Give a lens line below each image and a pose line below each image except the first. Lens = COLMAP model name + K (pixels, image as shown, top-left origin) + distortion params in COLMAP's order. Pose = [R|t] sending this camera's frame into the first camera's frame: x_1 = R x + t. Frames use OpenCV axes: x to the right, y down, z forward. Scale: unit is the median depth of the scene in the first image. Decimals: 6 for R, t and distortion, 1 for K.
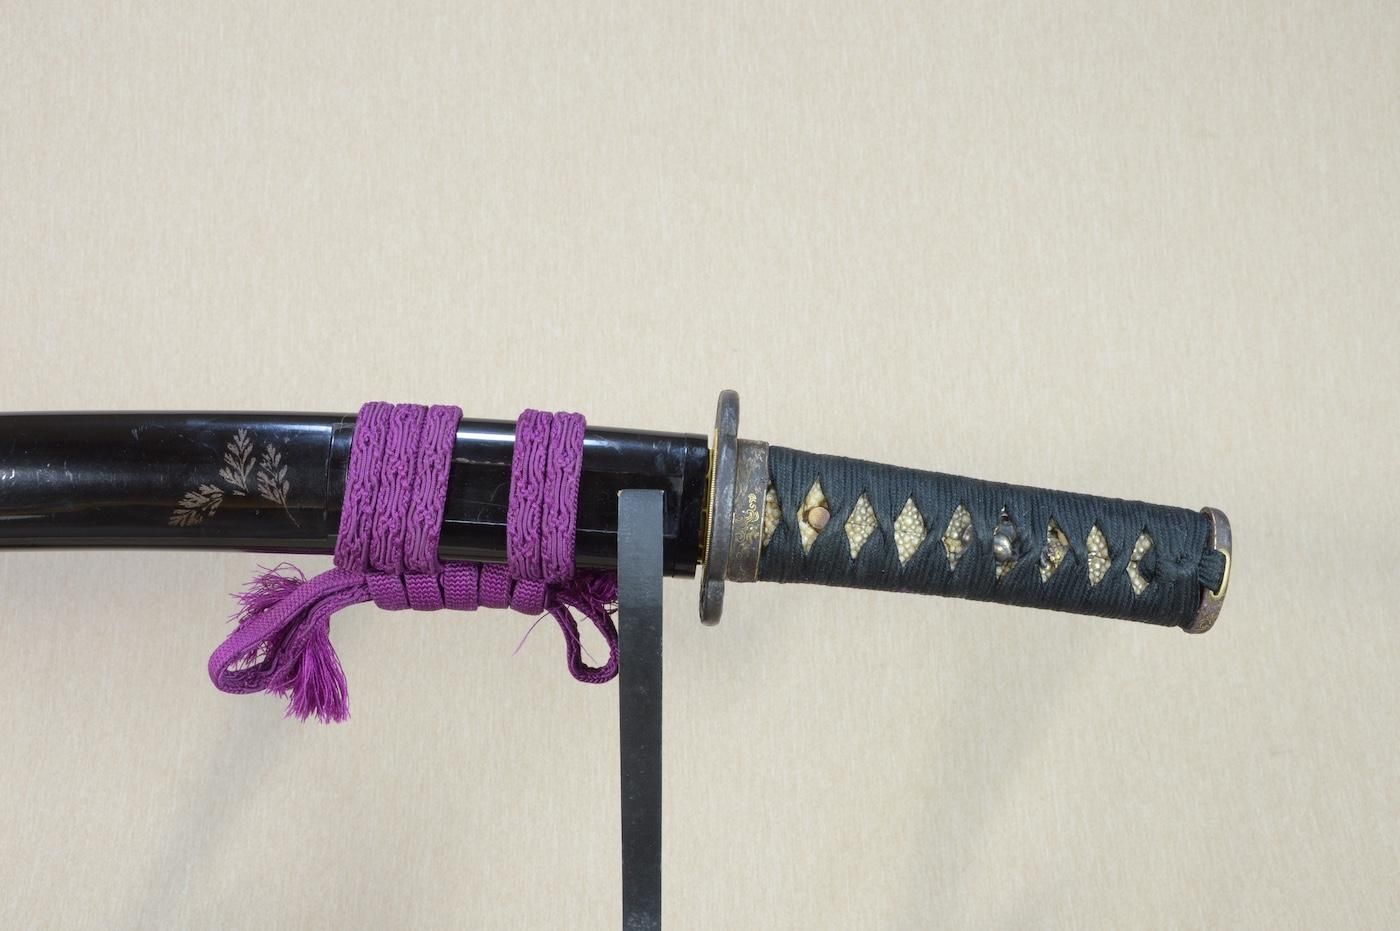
lens RADIAL K [[1450.7, 0, 713.8], [0, 1450.7, 454.4], [0, 0, 1]] dist [-0.016072, 0.000000]
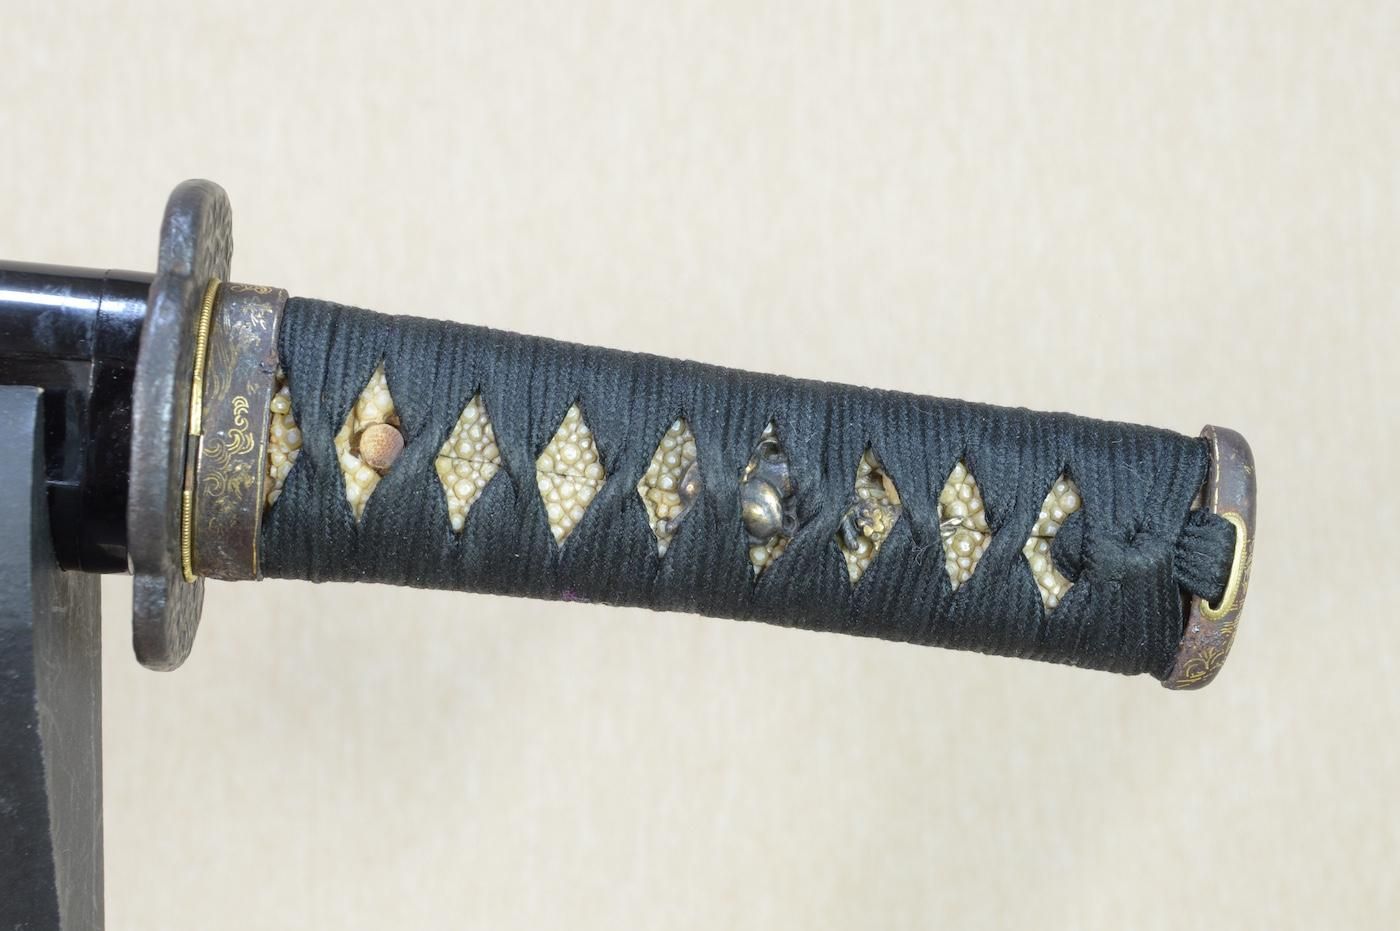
lens RADIAL K [[3131.8, 0, 690.3], [0, 3131.8, 455.5], [0, 0, 1]] dist [0.454956, 0.000000]
pose [[0.999996, 0.000871, 0.002789, 0.109245], [-0.000974, 0.999316, 0.036979, 0.005055], [-0.002755, -0.036982, 0.999312, -0.030672]]
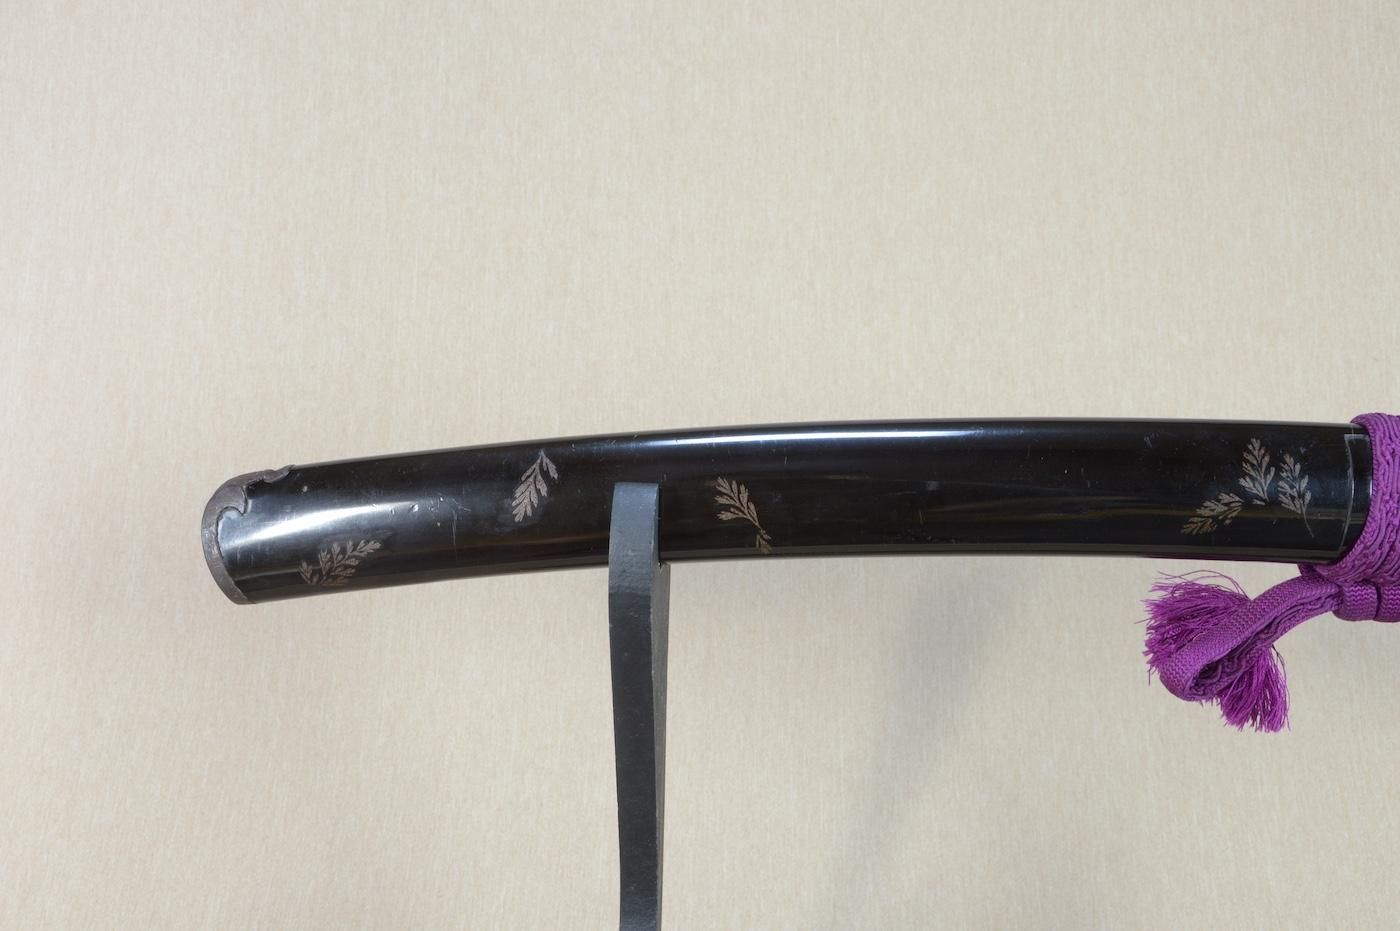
lens RADIAL K [[1450.7, 0, 704.0], [0, 1450.7, 460.7], [0, 0, 1]] dist [-0.016072, 0.000000]
pose [[0.996477, 0.018542, -0.081795, -0.402635], [-0.018171, 0.999821, 0.005269, -0.000242], [0.081878, -0.003764, 0.996635, -0.018572]]
